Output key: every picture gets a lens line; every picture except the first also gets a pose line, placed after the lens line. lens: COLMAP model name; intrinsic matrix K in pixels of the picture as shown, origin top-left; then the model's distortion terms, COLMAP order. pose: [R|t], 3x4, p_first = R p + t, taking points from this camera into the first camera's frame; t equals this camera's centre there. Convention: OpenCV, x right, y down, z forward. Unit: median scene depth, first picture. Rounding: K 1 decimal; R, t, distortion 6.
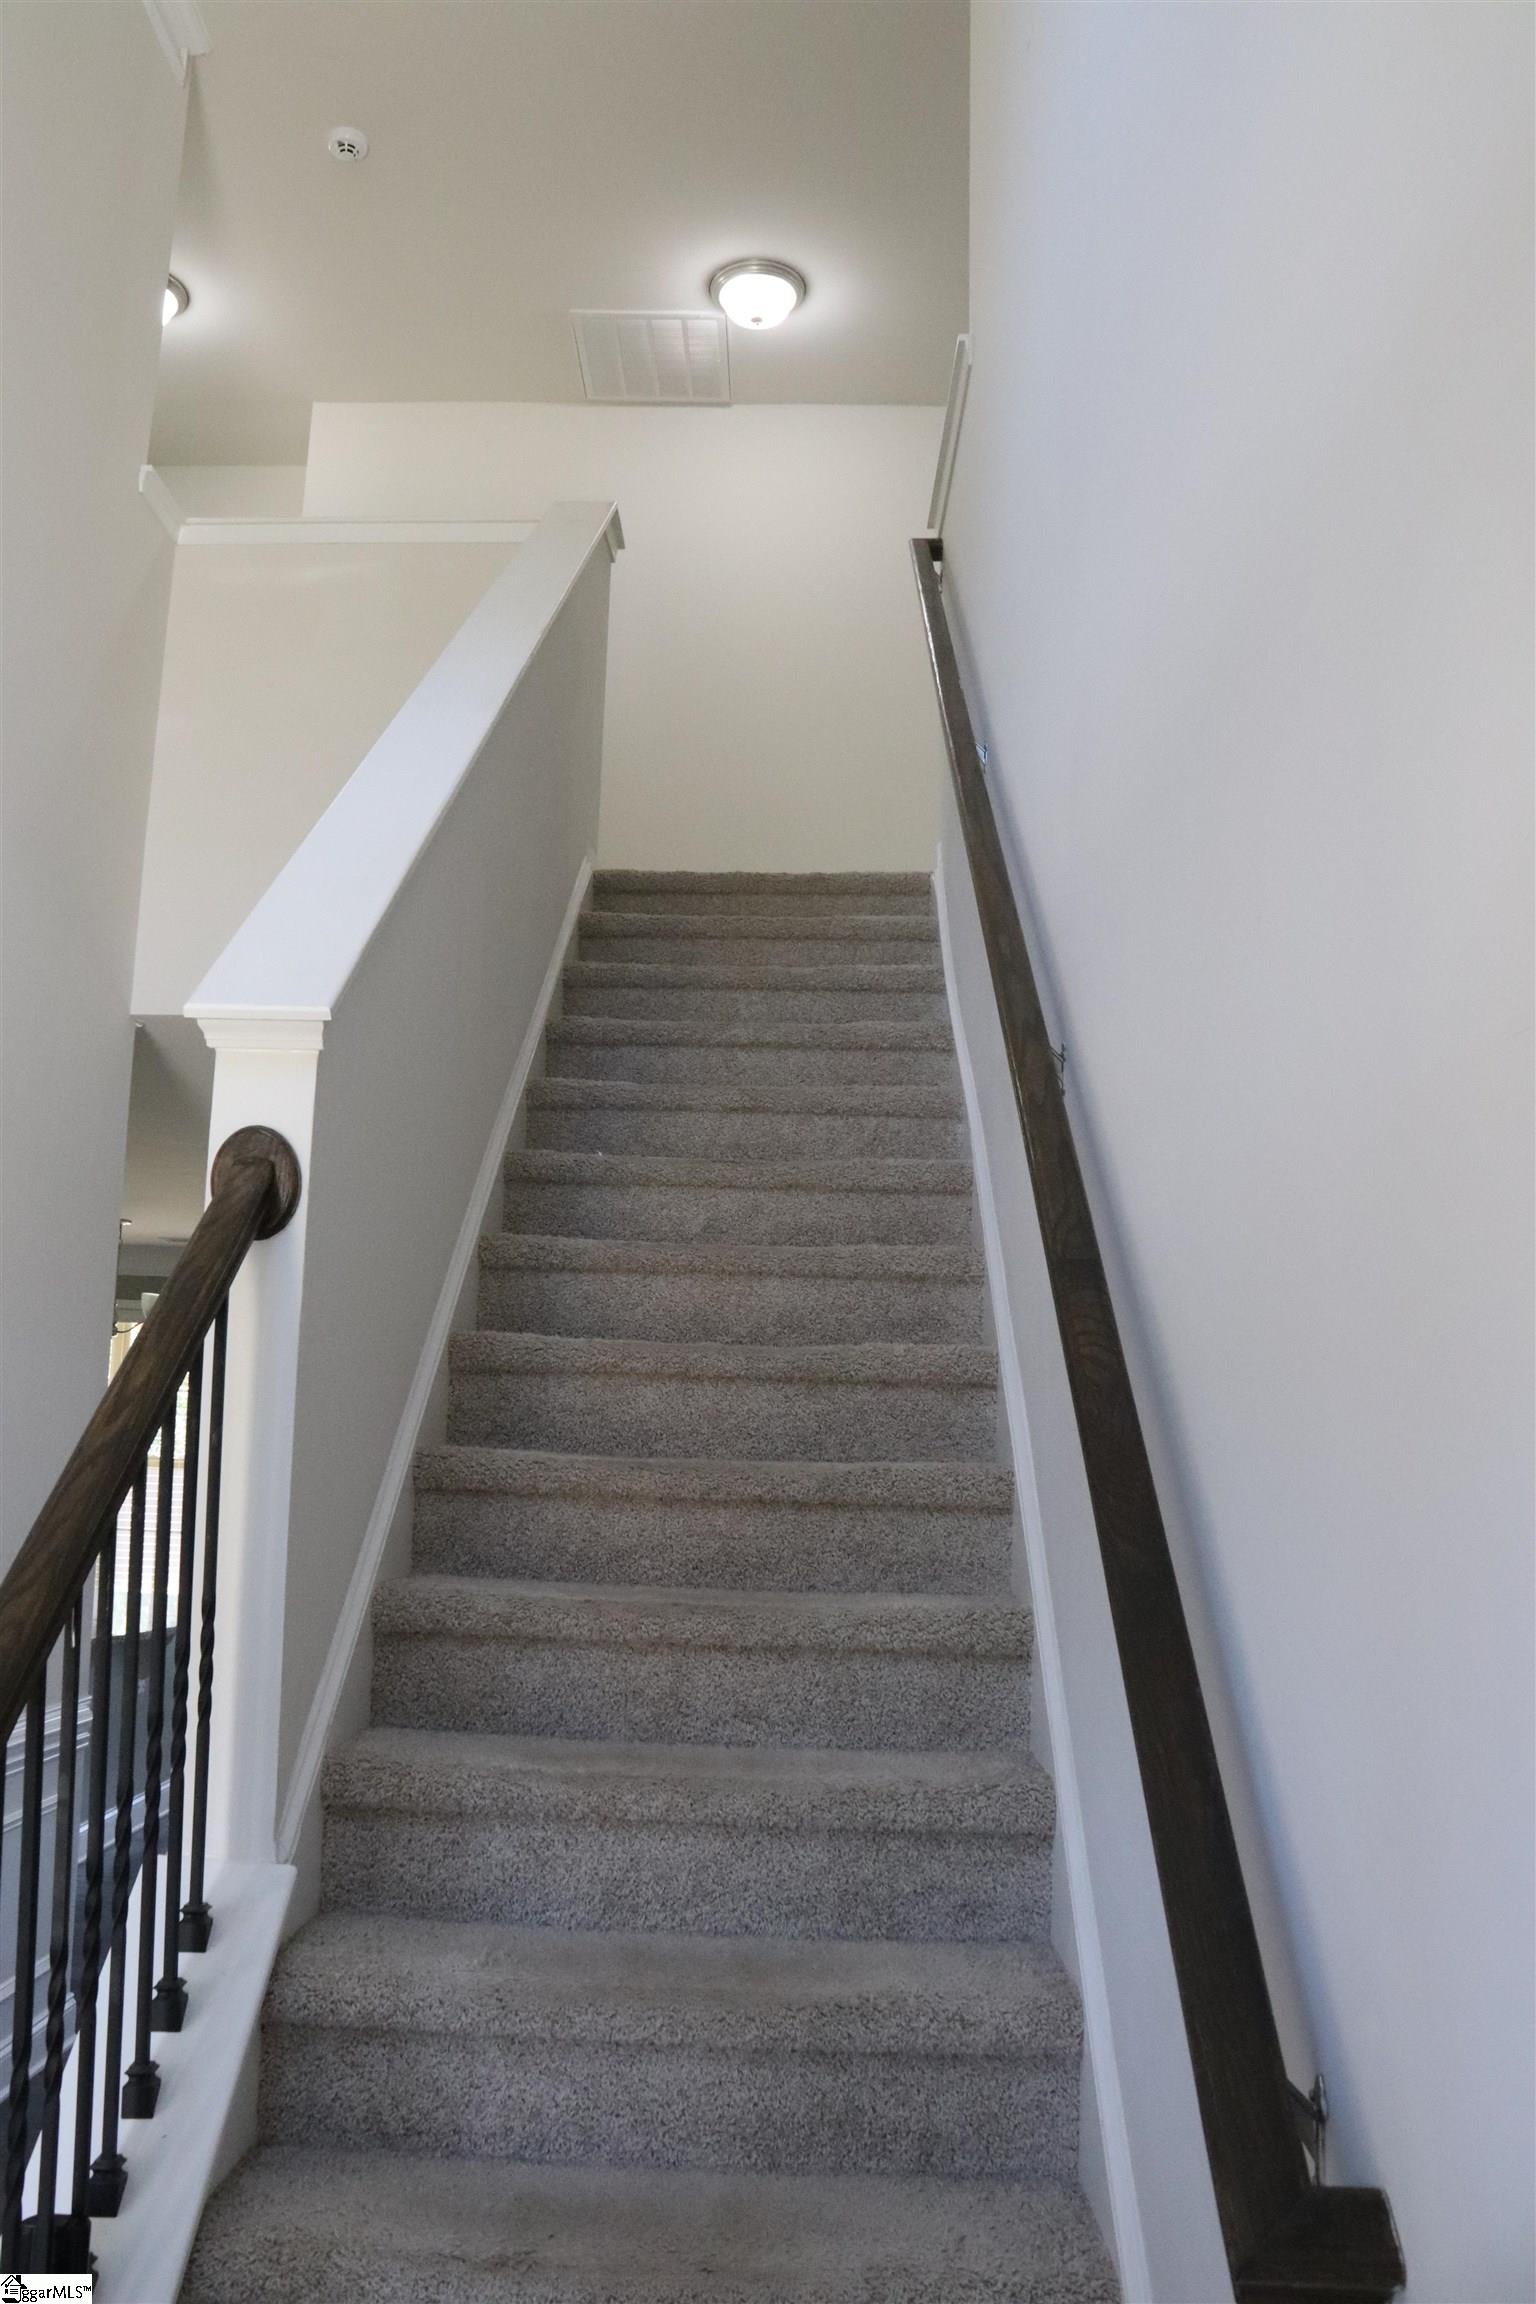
lens RADIAL K [[1949.3, 0, 763.1], [0, 1949.3, 1142.6], [0, 0, 1]] dist [-0.162293, 0.163748]
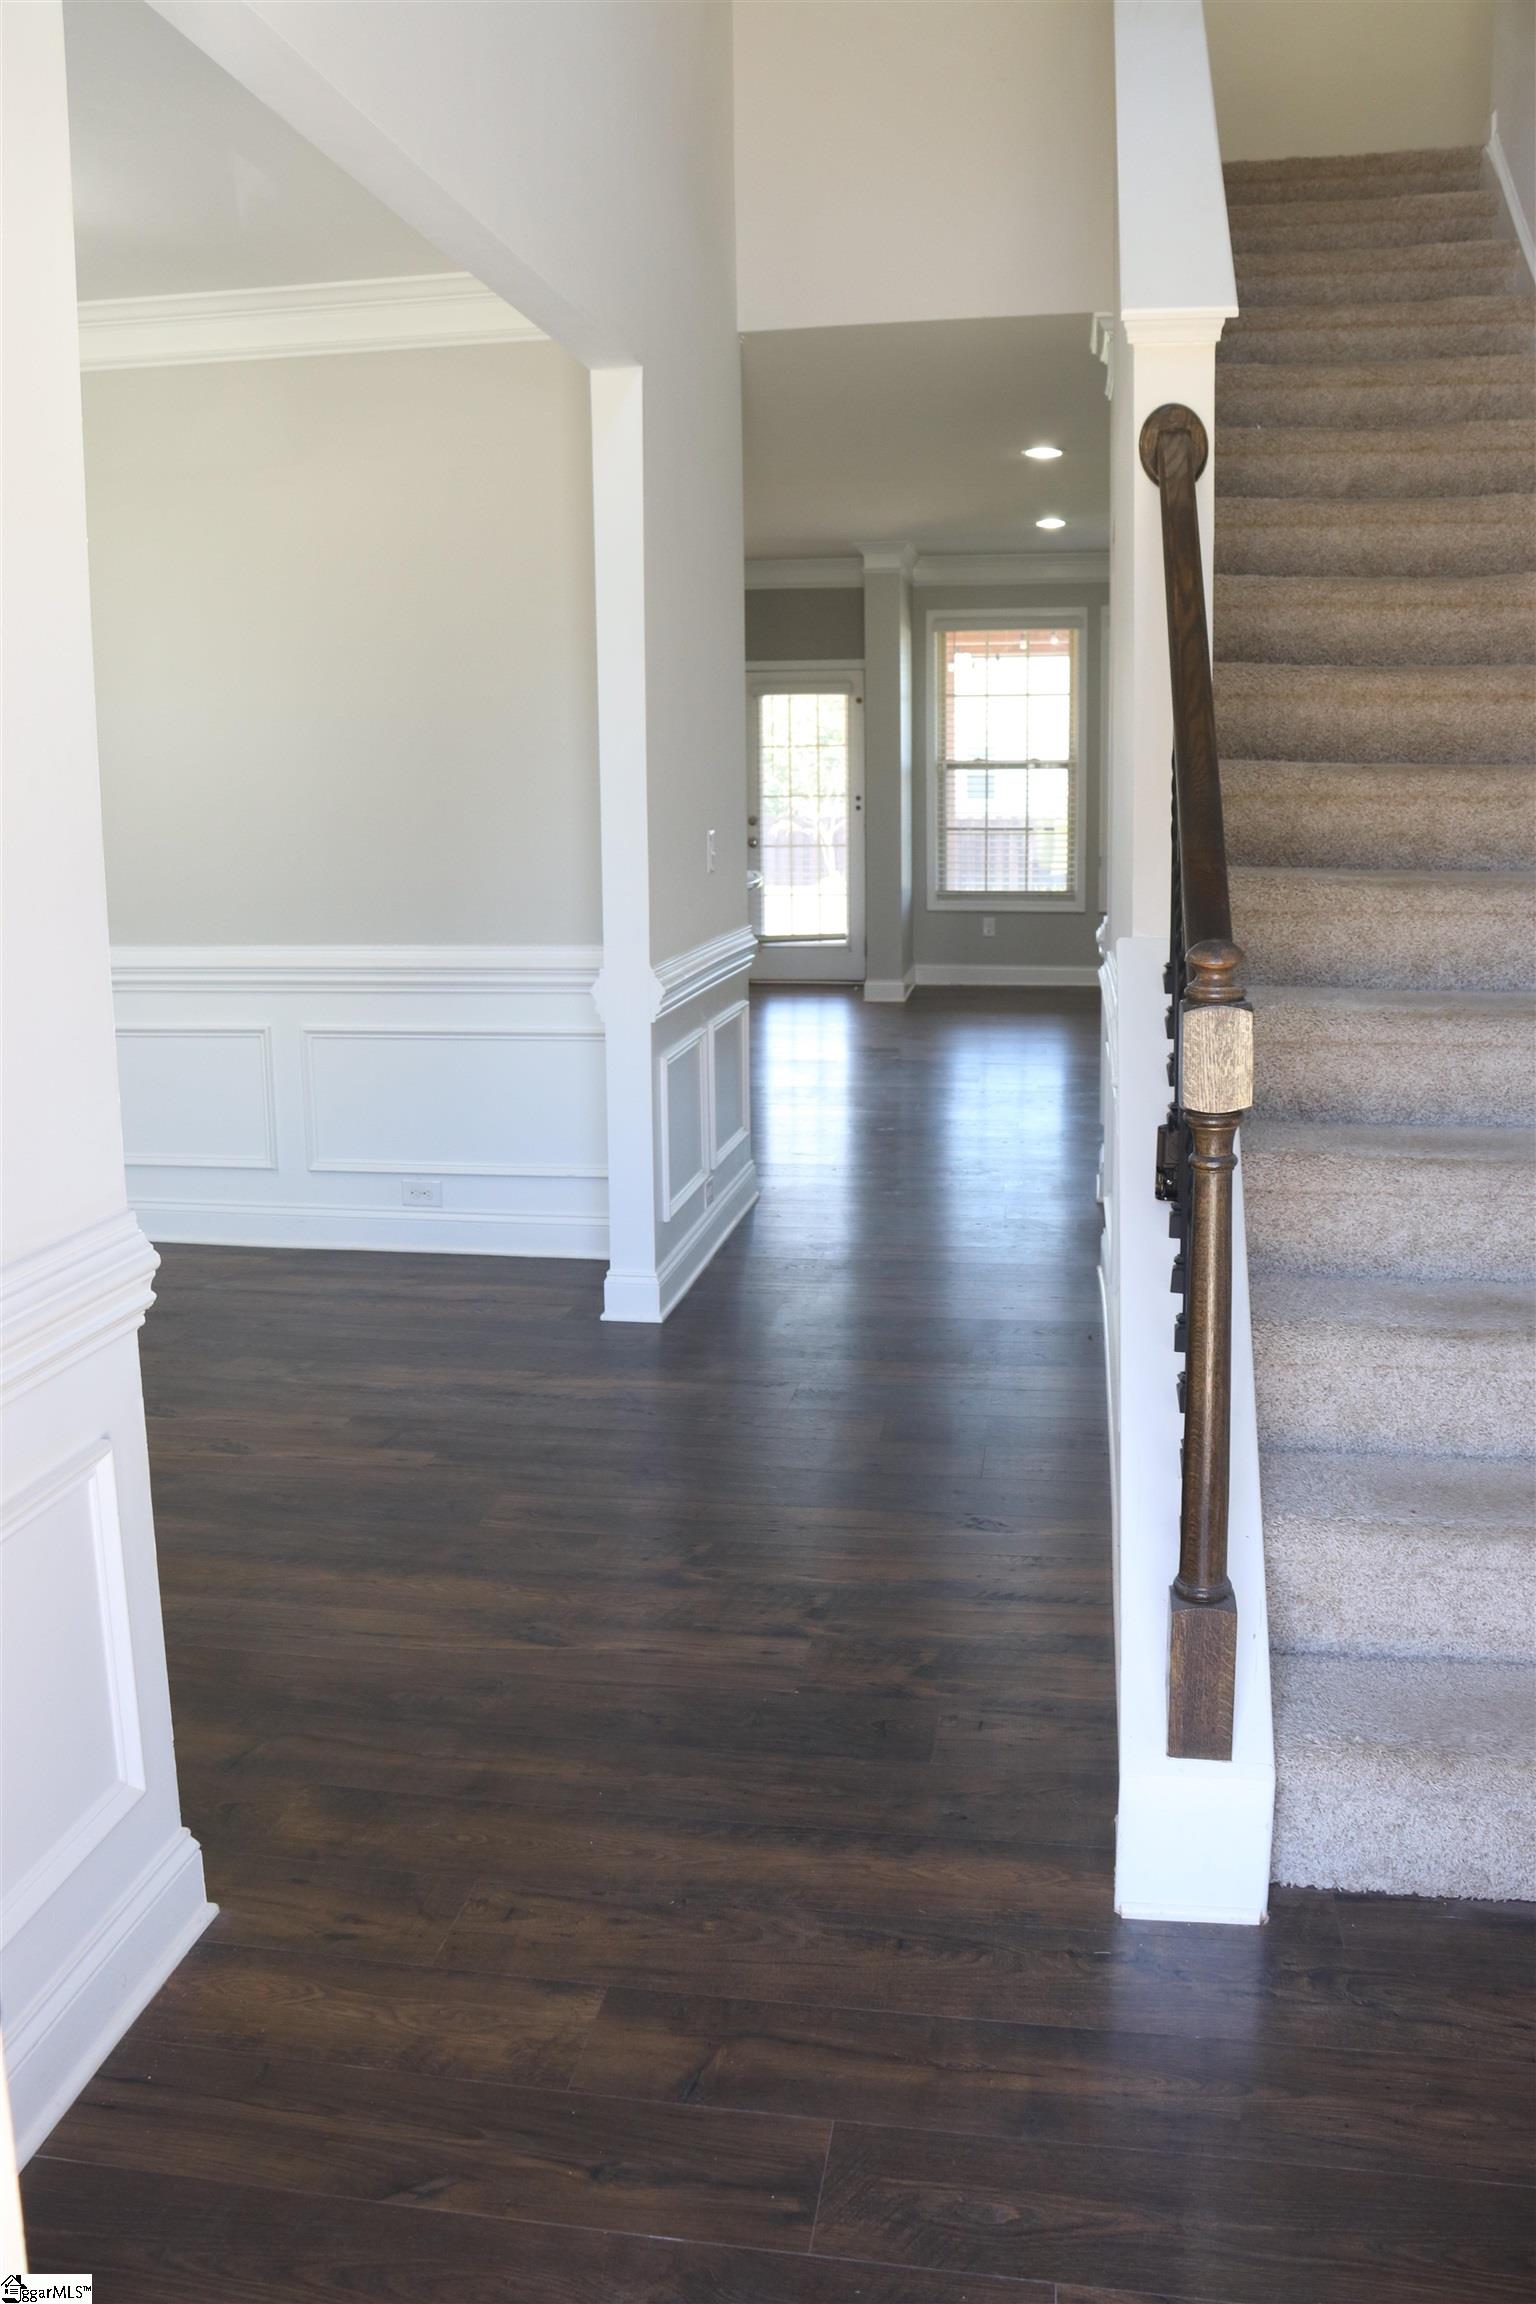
lens RADIAL K [[1949.3, 0, 763.1], [0, 1949.3, 1142.6], [0, 0, 1]] dist [-0.162293, 0.163748]
pose [[0.990338, -0.015215, -0.137834, -0.250982], [0.061442, 0.939215, 0.337787, 0.006871], [0.124317, -0.342992, 0.931075, -0.289220]]
